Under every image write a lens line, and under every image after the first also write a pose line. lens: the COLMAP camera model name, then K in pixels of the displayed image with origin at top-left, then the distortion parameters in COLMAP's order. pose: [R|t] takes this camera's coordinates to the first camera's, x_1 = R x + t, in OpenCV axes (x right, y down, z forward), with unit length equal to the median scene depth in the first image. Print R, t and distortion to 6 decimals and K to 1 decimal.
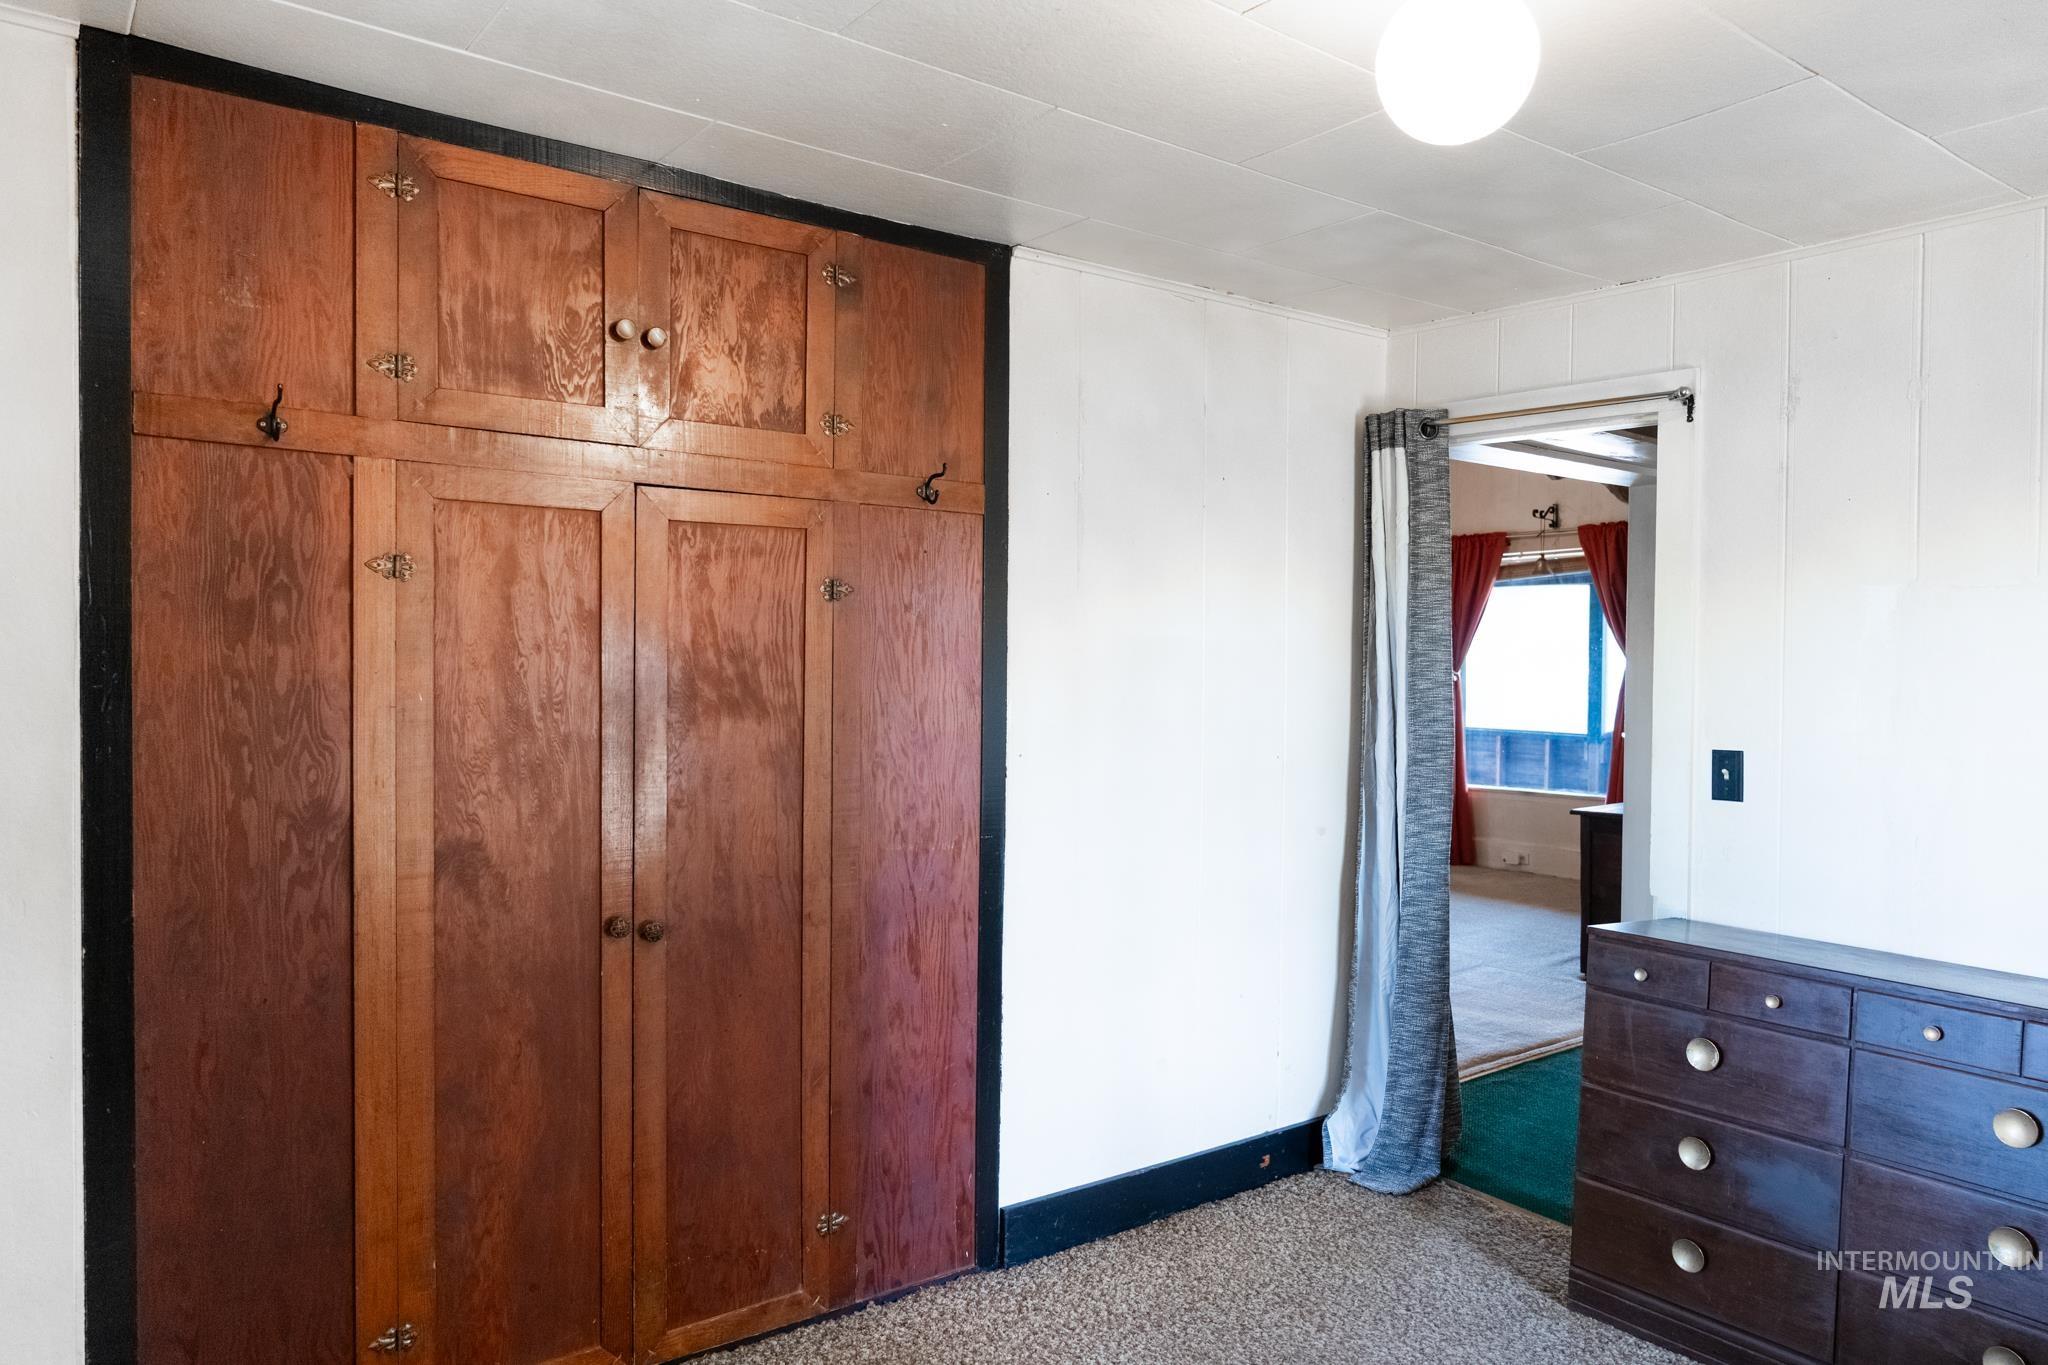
lens RADIAL K [[1370.7, 0, 1017.1], [0, 1370.7, 677.2], [0, 0, 1]] dist [-0.004472, -0.000141]
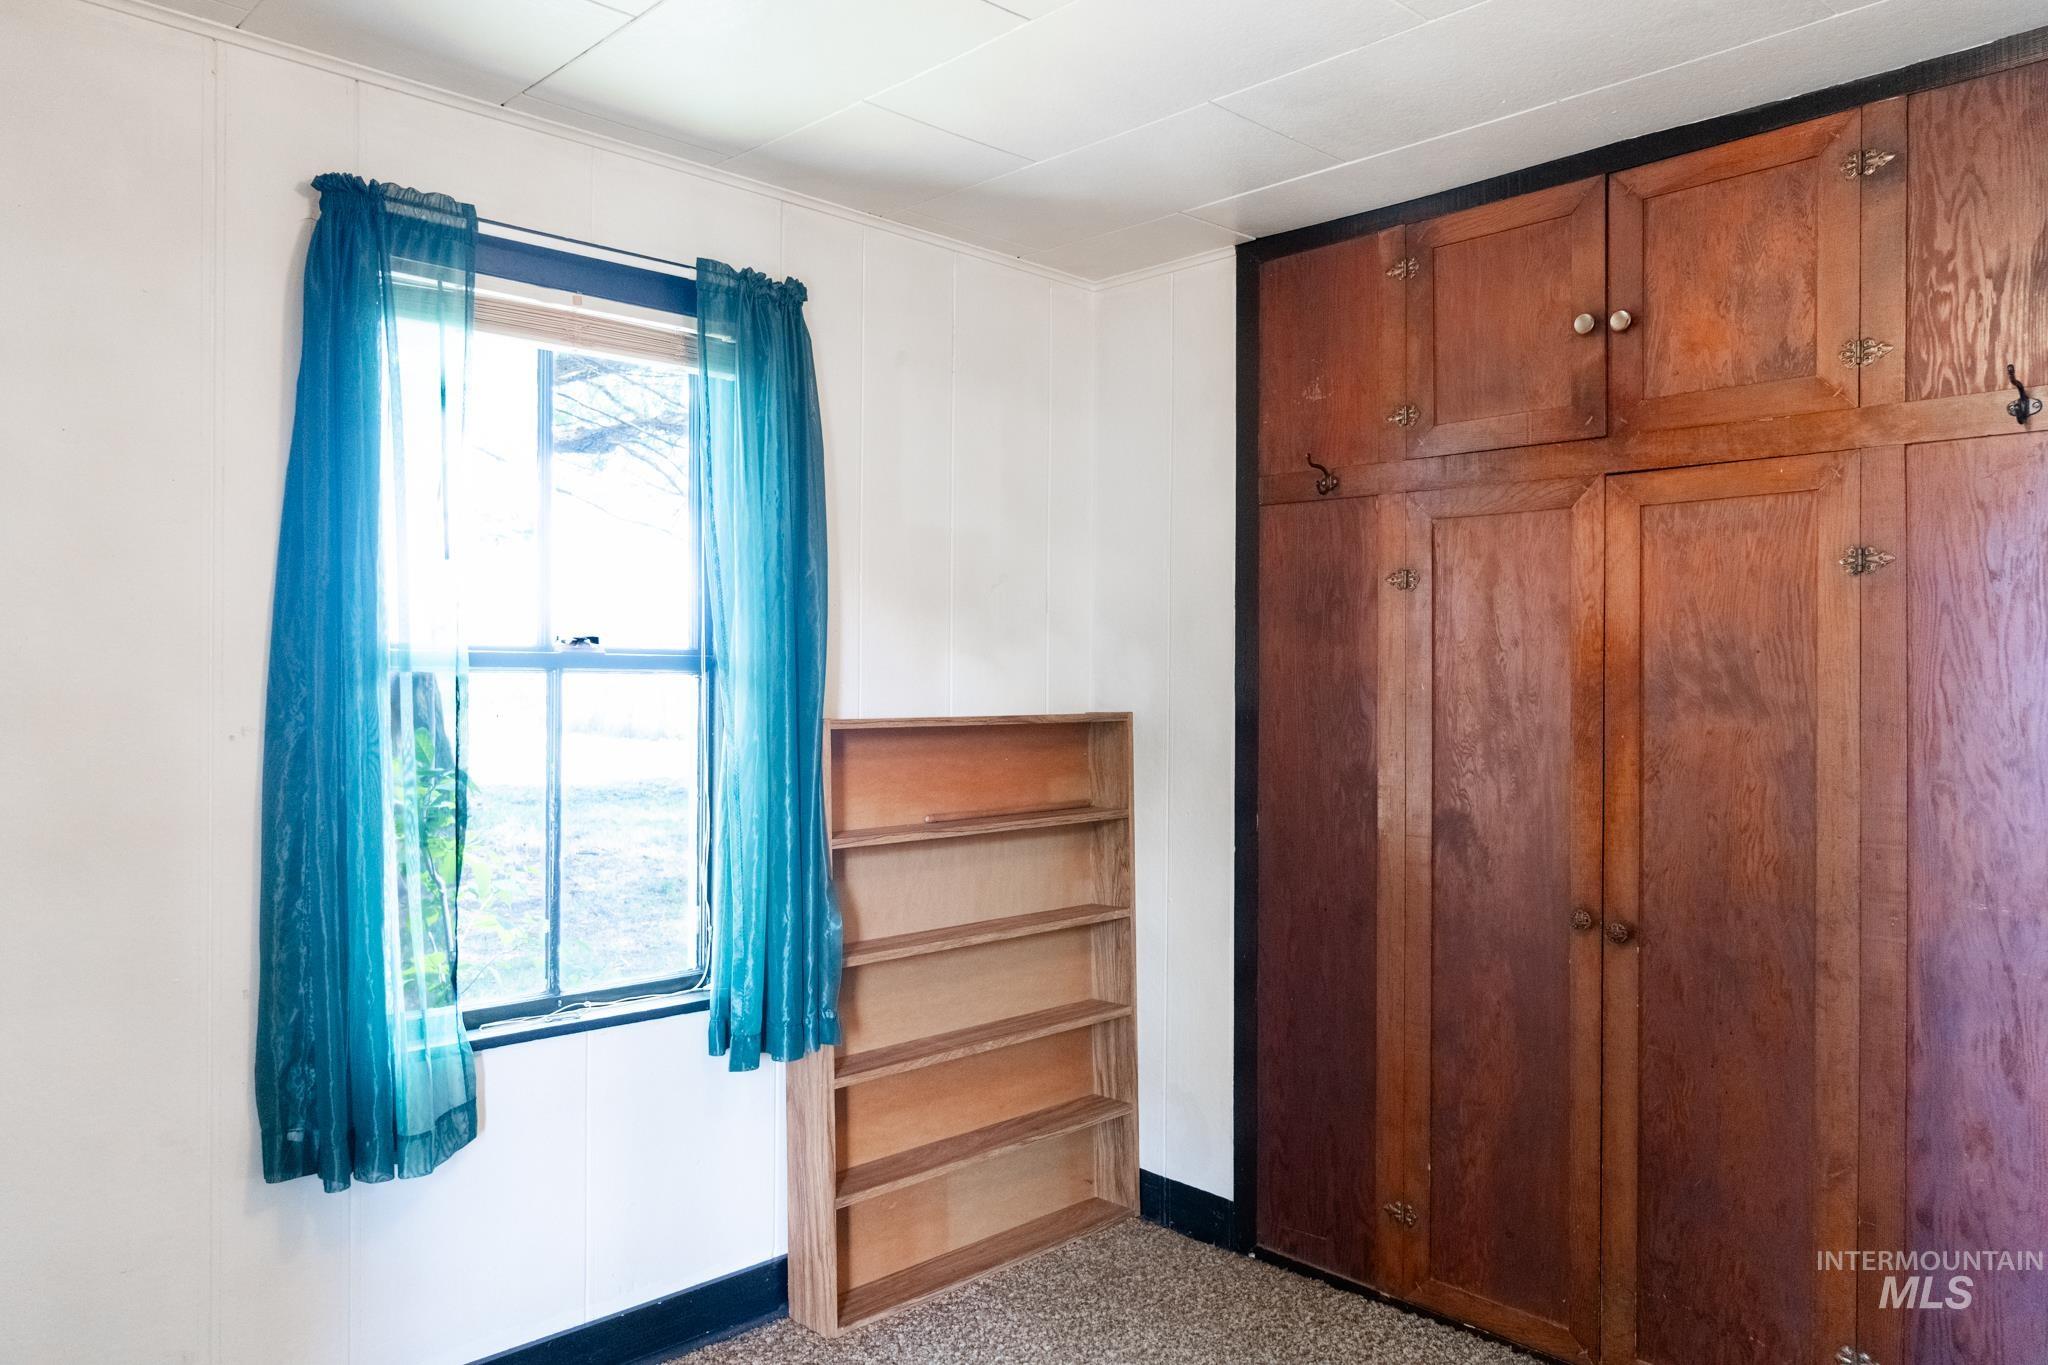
lens RADIAL K [[1370.7, 0, 1017.1], [0, 1370.7, 677.2], [0, 0, 1]] dist [-0.004472, -0.000141]
pose [[0.108829, 0.001445, -0.994059, 0.680782], [-0.009781, 0.999952, 0.000383, 0.008986], [0.994012, 0.009682, 0.108838, 0.491277]]
